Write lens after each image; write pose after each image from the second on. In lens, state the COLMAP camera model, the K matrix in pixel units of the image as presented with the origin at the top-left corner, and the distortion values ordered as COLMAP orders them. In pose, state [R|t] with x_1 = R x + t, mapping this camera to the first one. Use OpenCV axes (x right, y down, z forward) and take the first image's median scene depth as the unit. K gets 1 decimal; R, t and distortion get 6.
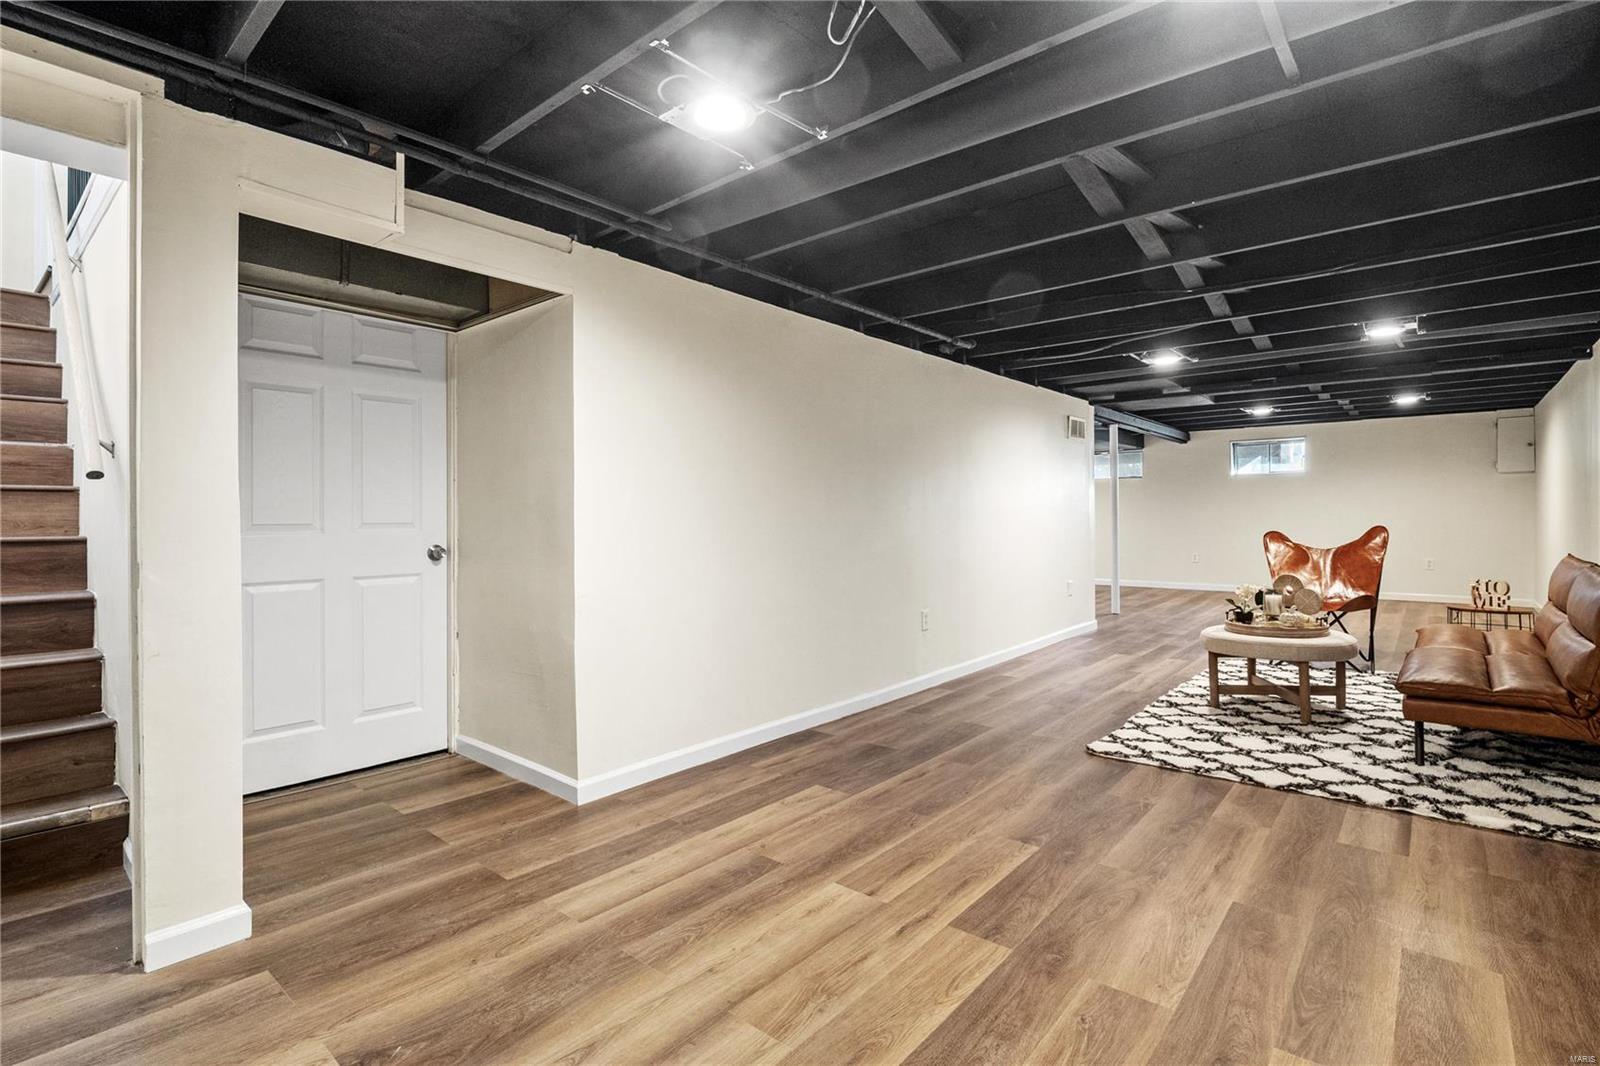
lens RADIAL K [[754.0, 0, 795.6], [0, 754.0, 525.9], [0, 0, 1]] dist [-0.000044, -0.000012]
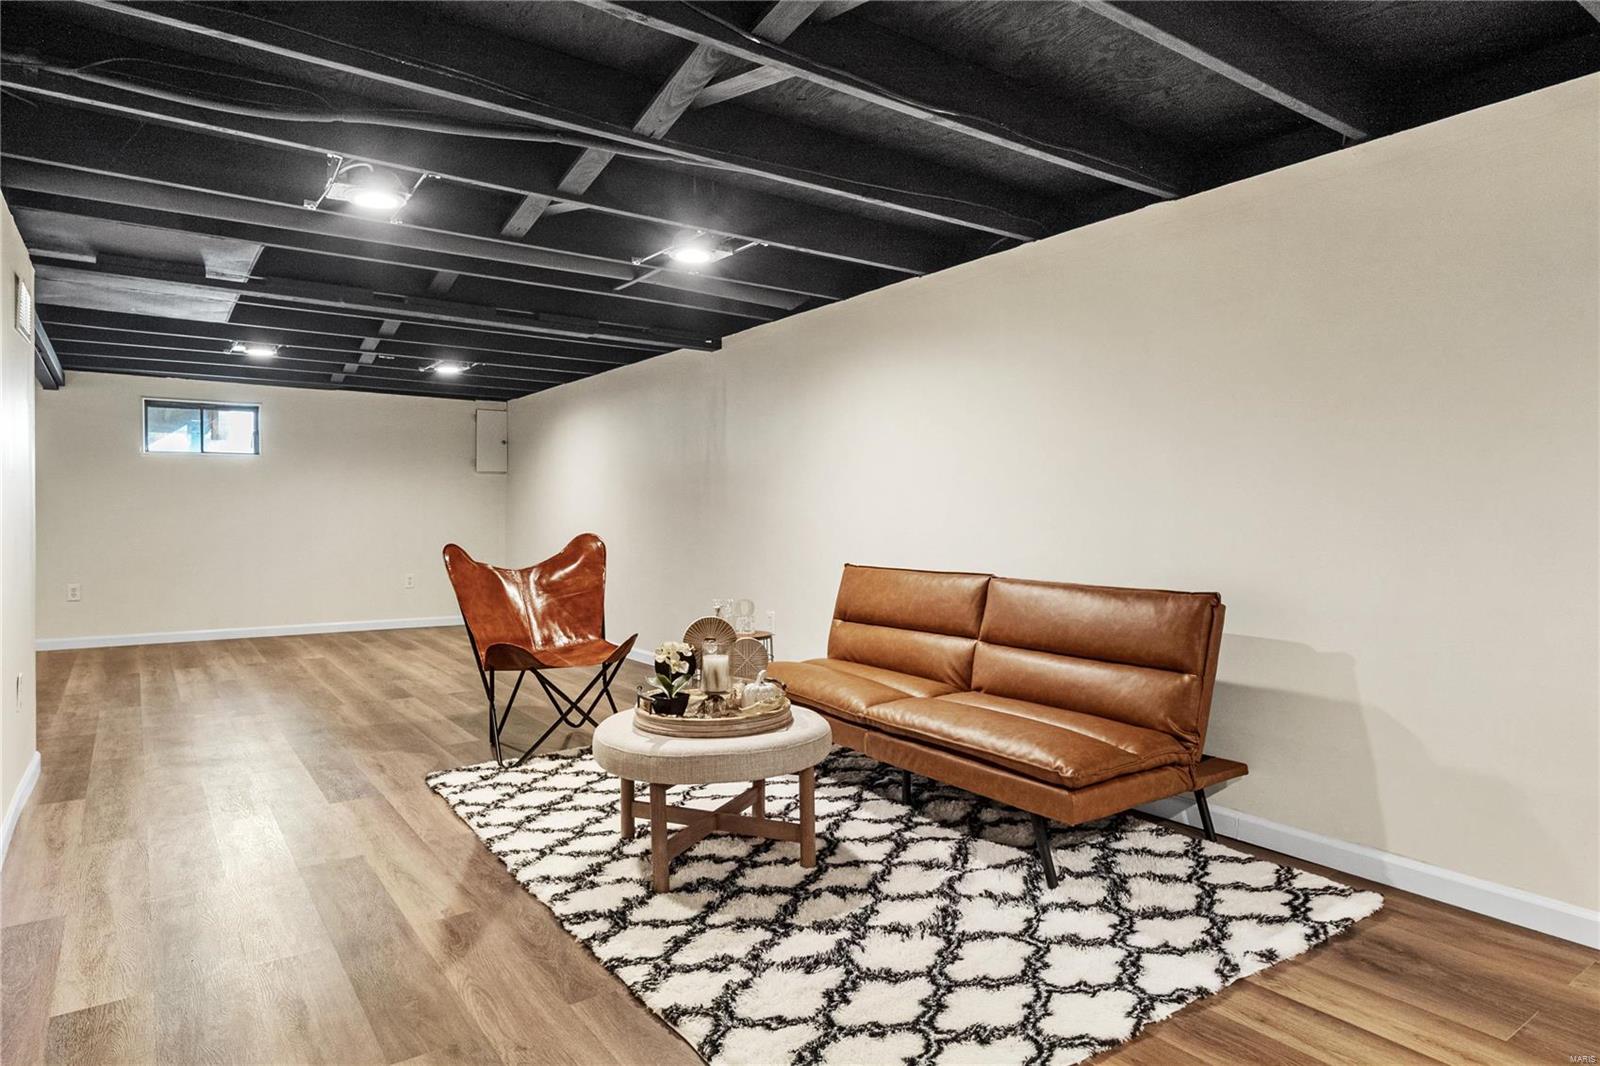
lens RADIAL K [[928.7, 0, 796.5], [0, 928.7, 528.2], [0, 0, 1]] dist [-0.026617, -0.000402]
pose [[0.249943, 0.000538, 0.968260, -0.035594], [0.003864, 0.999991, -0.001553, -0.004393], [-0.968253, 0.004129, 0.249939, 1.015189]]
